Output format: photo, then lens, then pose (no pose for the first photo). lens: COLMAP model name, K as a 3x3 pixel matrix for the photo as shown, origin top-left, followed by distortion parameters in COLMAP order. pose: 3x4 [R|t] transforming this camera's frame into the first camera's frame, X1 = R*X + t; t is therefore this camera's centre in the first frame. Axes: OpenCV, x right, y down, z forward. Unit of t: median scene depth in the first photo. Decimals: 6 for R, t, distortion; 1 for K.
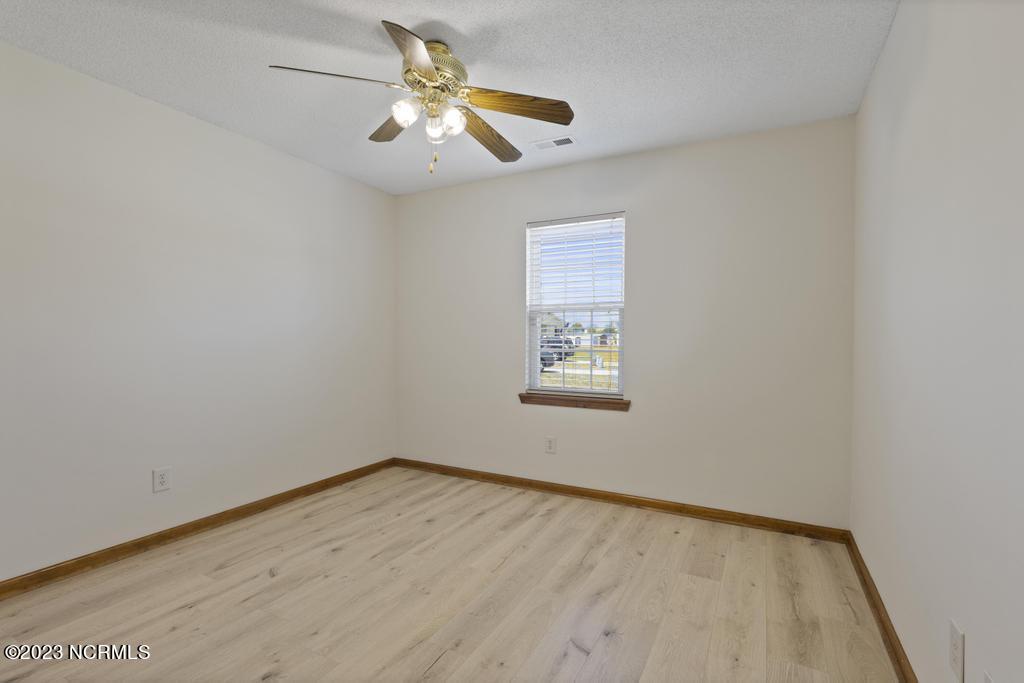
lens RADIAL K [[462.5, 0, 514.8], [0, 462.5, 353.6], [0, 0, 1]] dist [-0.000099, -0.000497]
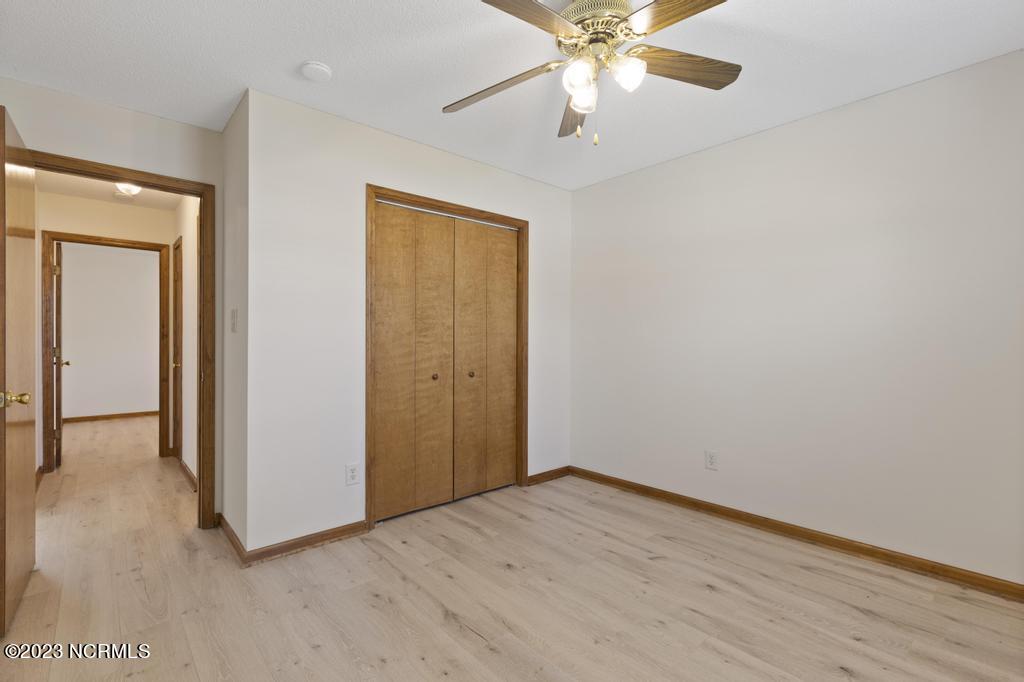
lens RADIAL K [[461.4, 0, 487.7], [0, 461.4, 342.0], [0, 0, 1]] dist [0.000313, -0.000105]
pose [[-0.365856, -0.001130, -0.930671, 0.531604], [-0.032096, 0.999420, 0.011404, -0.014338], [0.930118, 0.034043, -0.365680, 0.906219]]
